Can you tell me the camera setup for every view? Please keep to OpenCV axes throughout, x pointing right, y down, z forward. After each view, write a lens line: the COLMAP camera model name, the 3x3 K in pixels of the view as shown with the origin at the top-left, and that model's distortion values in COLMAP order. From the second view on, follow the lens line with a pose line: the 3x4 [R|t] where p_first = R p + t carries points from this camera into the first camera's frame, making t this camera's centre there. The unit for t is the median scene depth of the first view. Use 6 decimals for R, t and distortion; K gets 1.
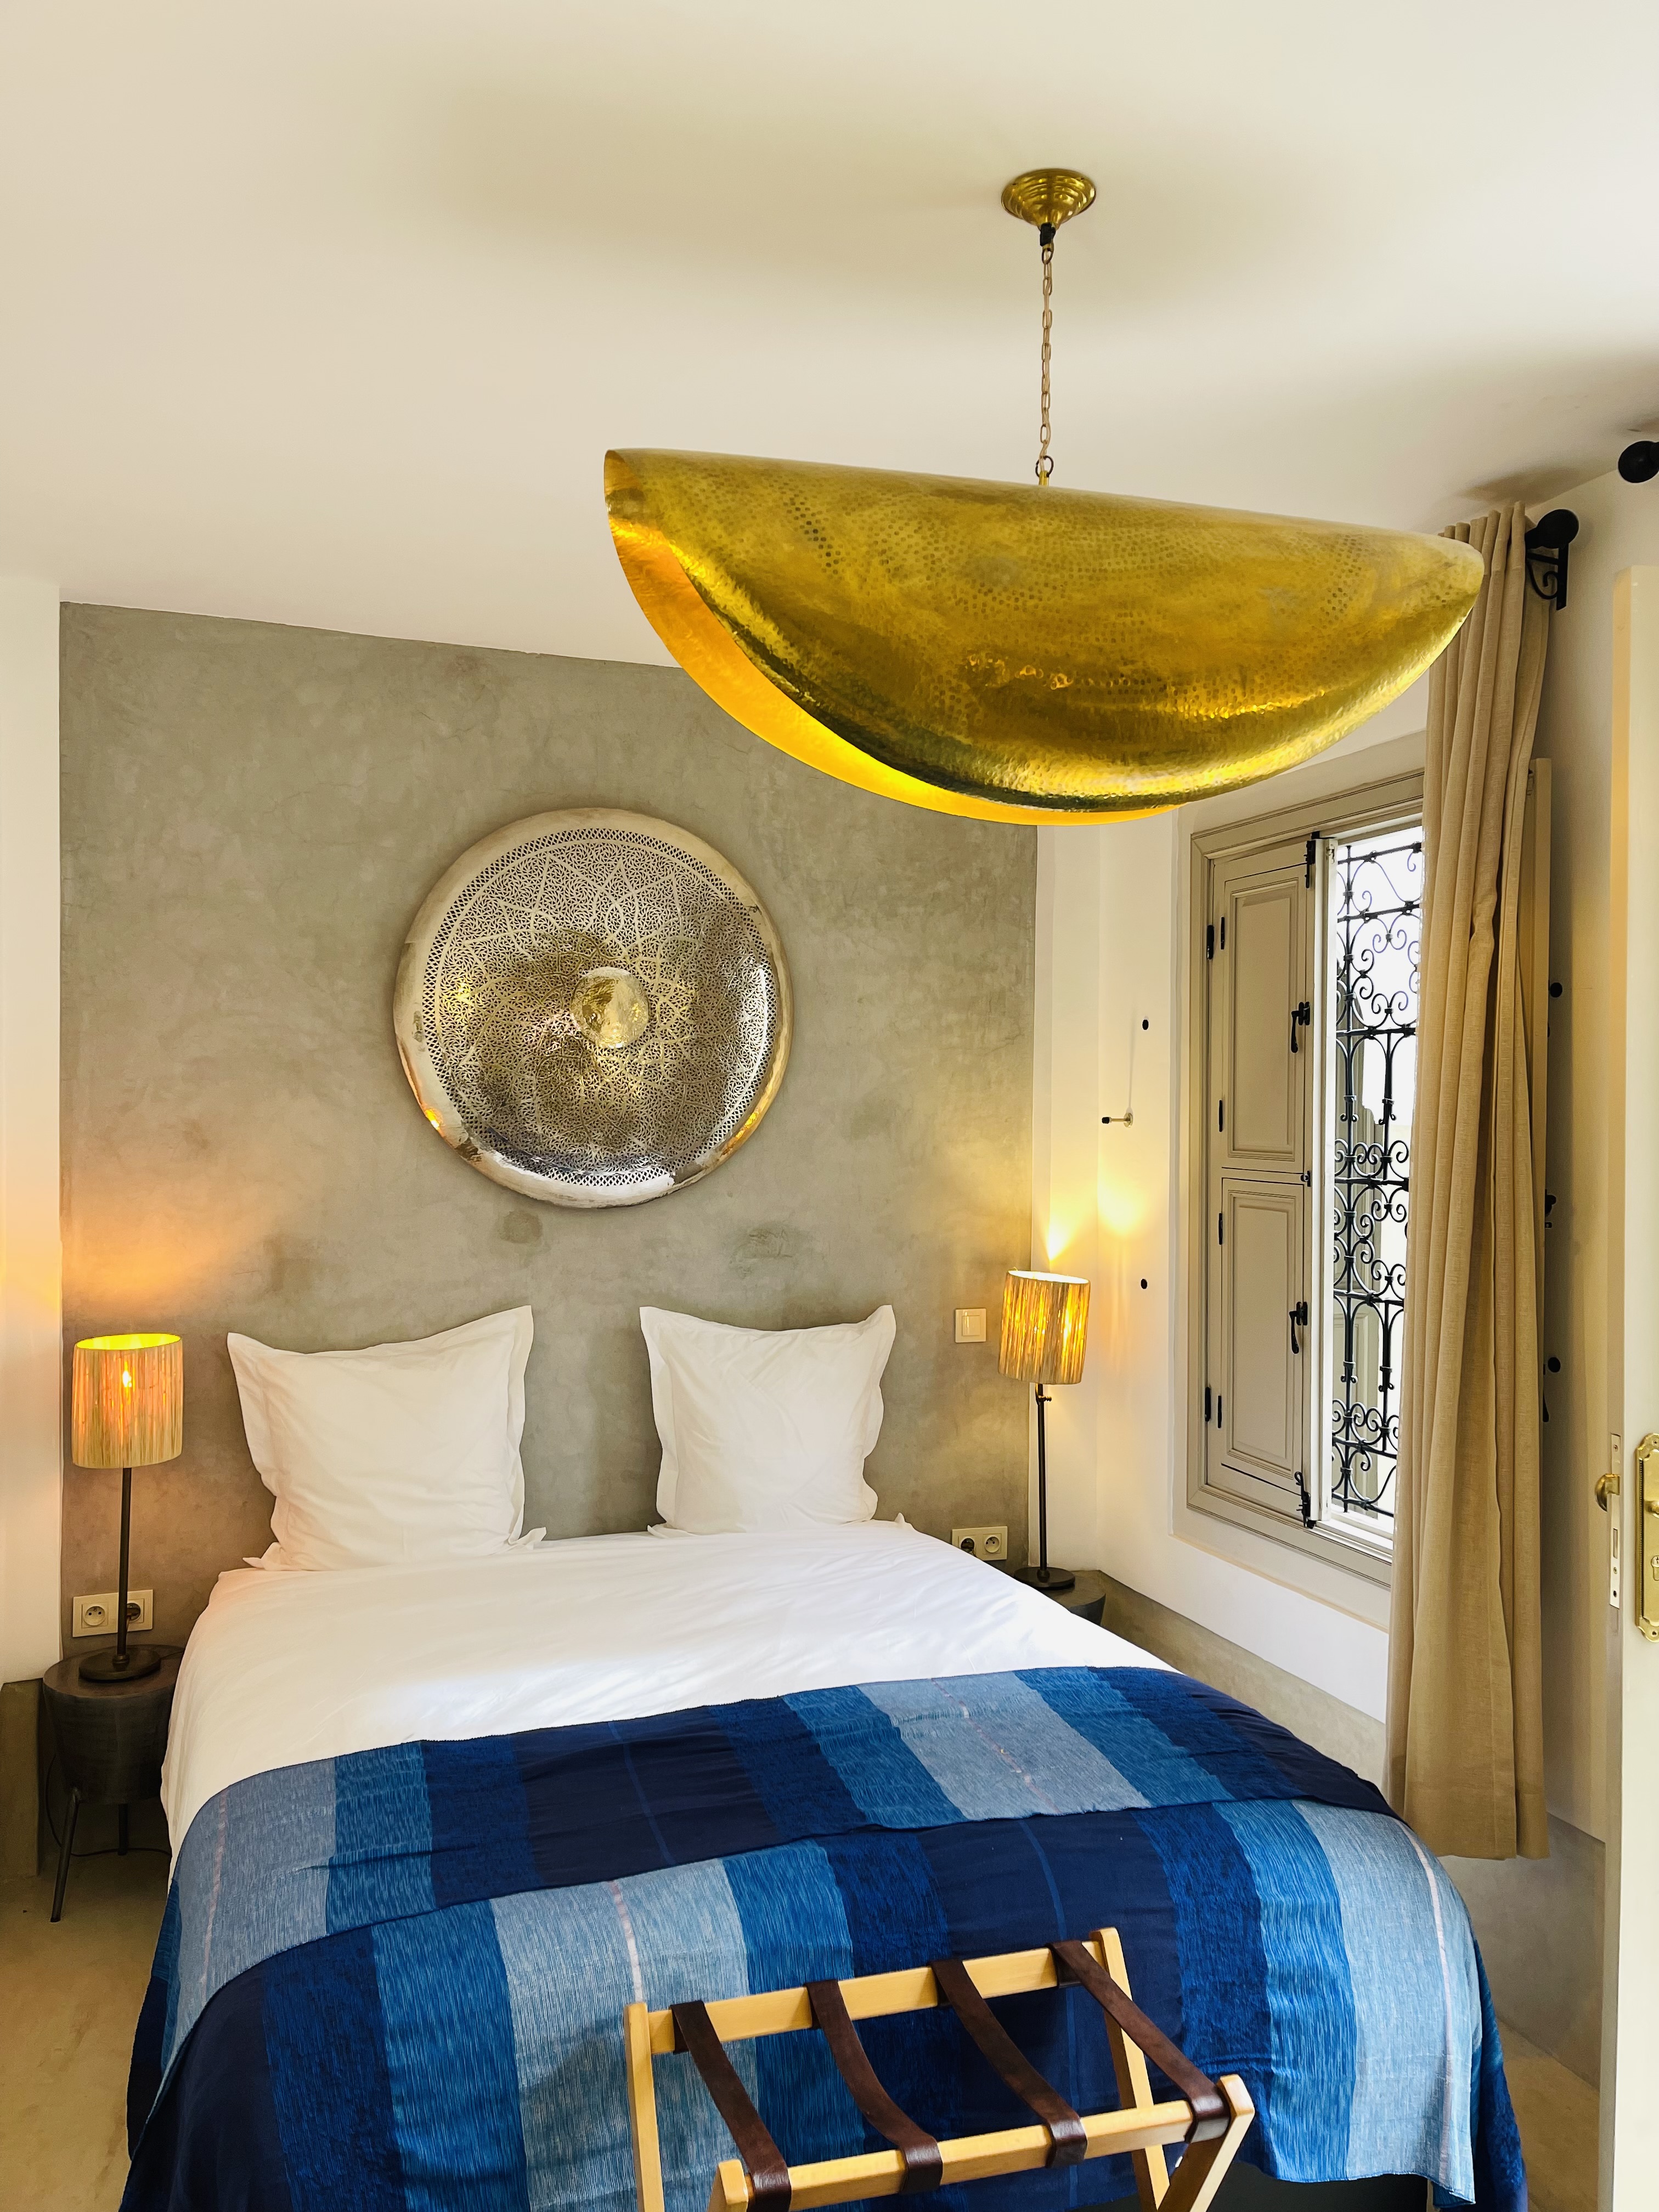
lens RADIAL K [[1673.0, 0, 832.7], [0, 1673.0, 1107.1], [0, 0, 1]] dist [0.036848, -0.048406]
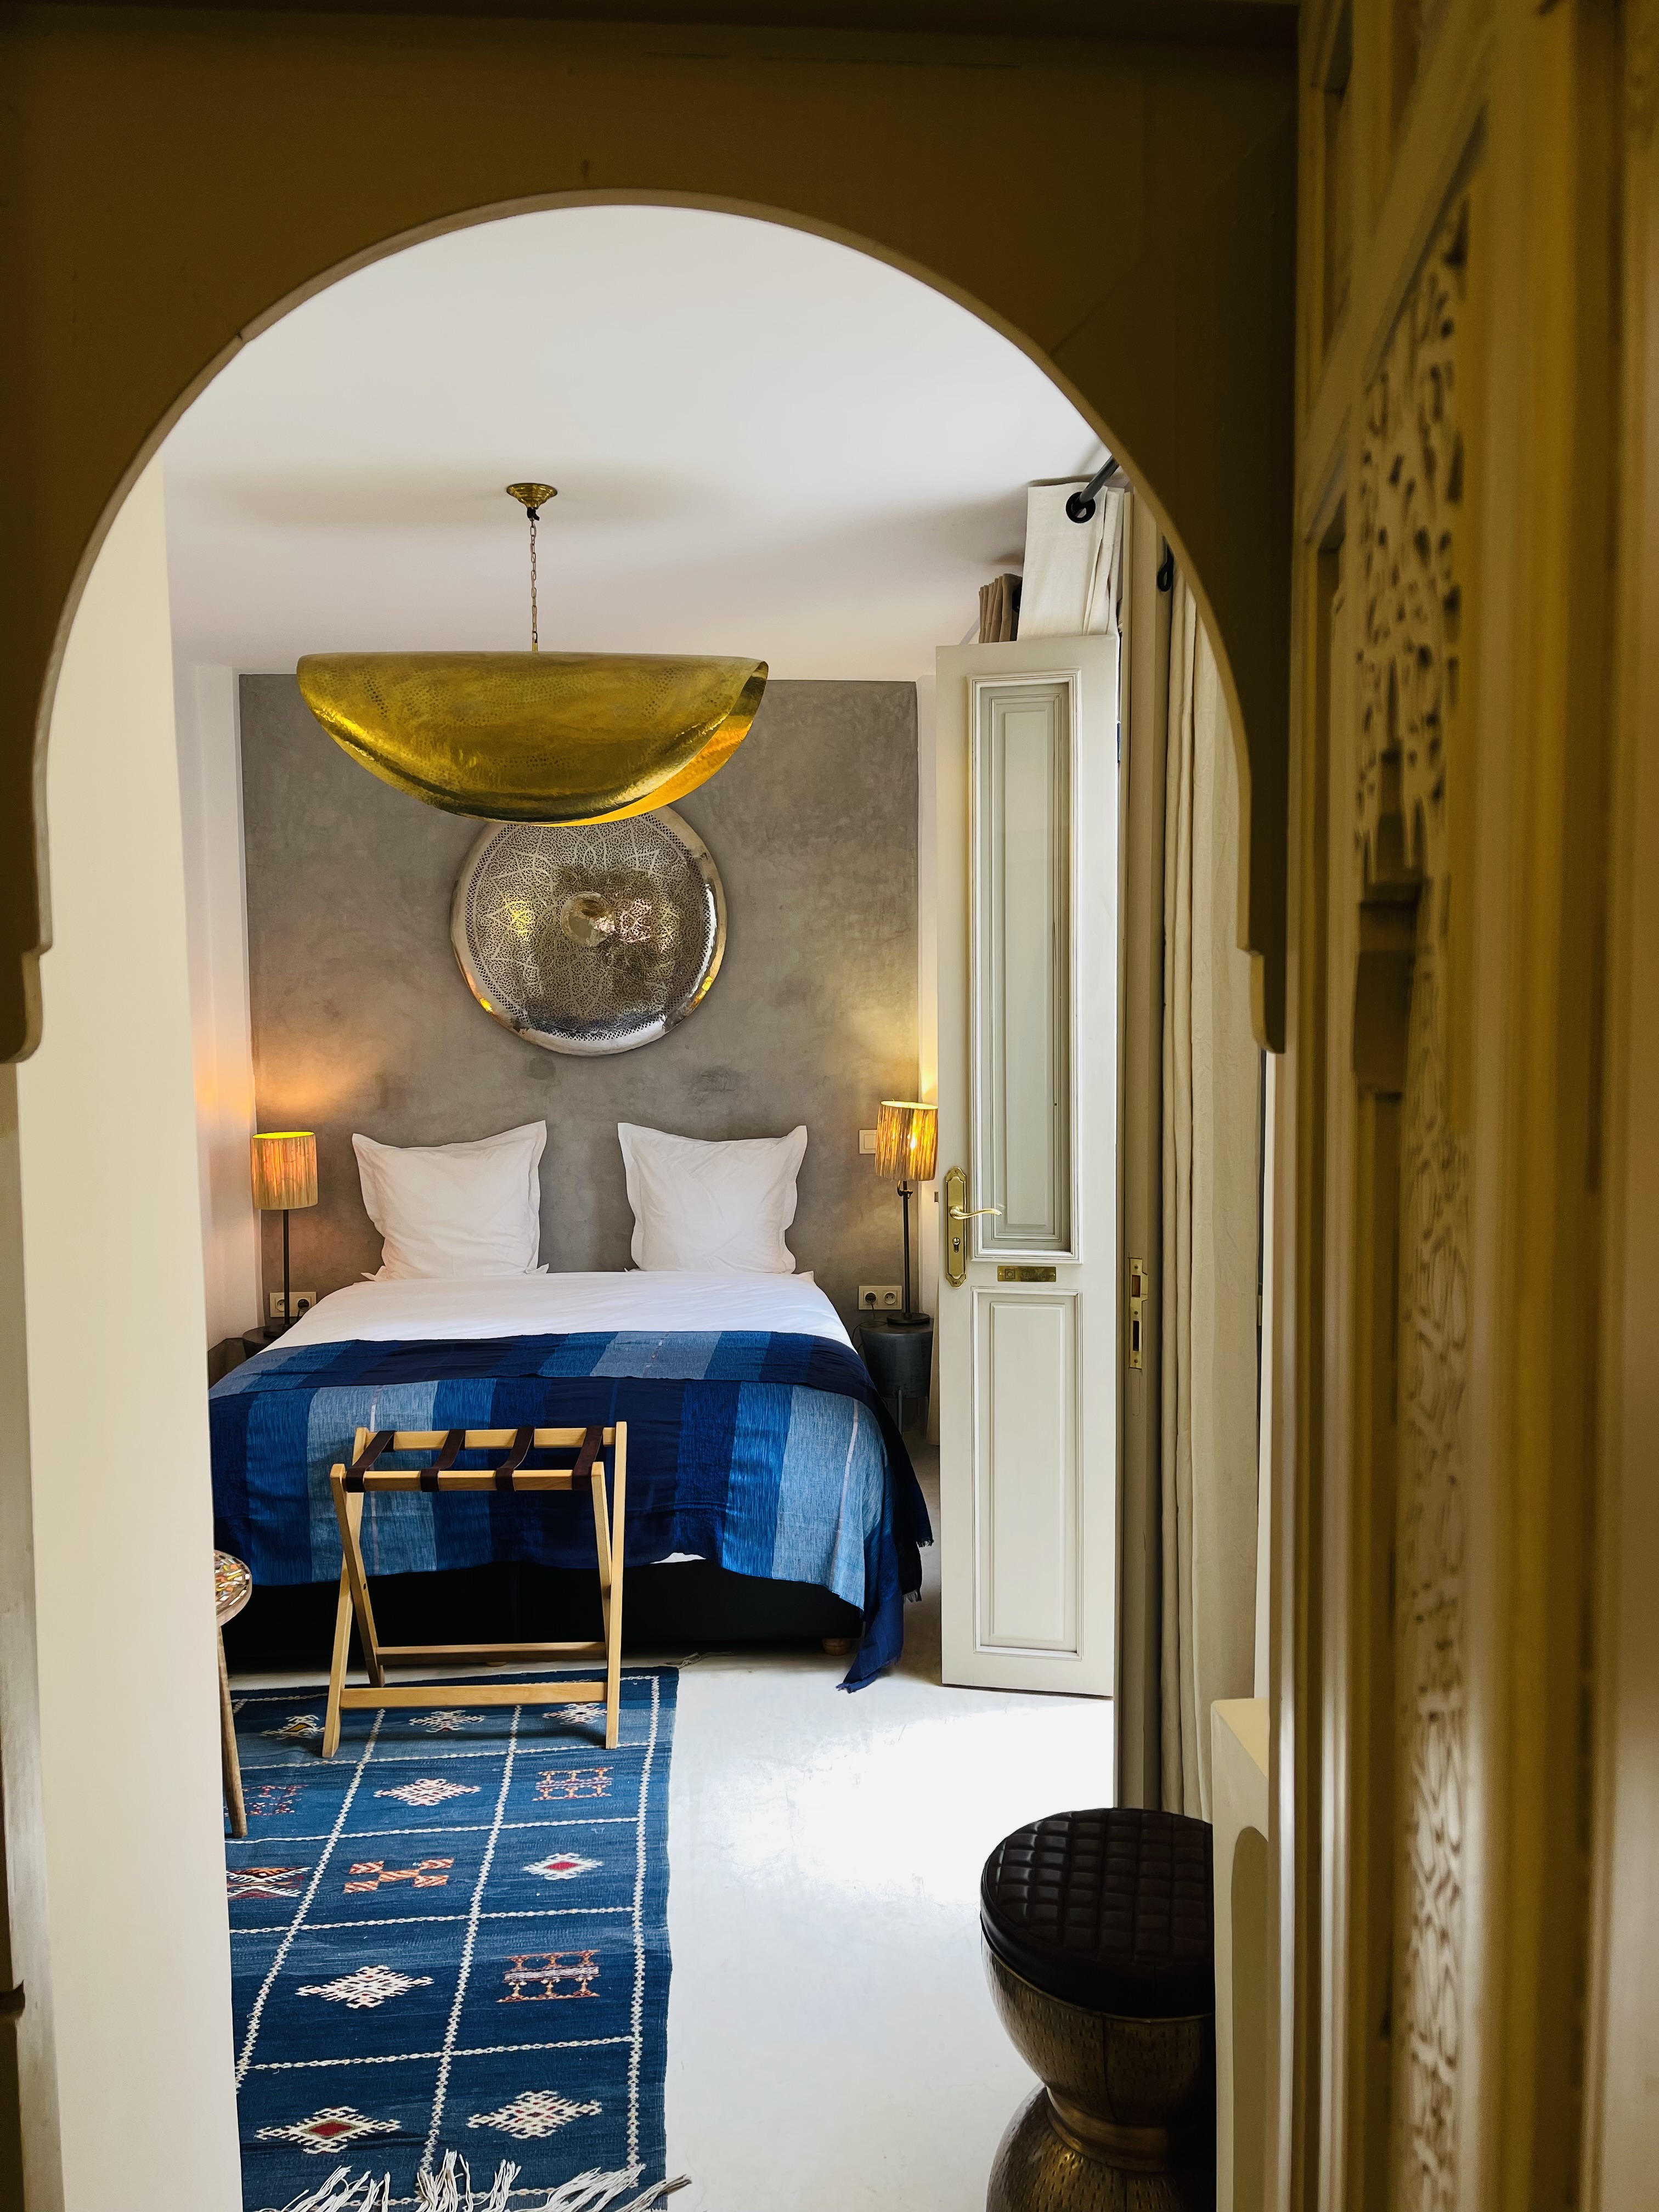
lens RADIAL K [[1673.0, 0, 834.2], [0, 1673.0, 1100.5], [0, 0, 1]] dist [0.036848, -0.048406]
pose [[0.962949, 0.001532, -0.269681, 0.484623], [0.015625, 0.997987, 0.061463, 0.013037], [0.269232, -0.063399, 0.960986, -0.378321]]
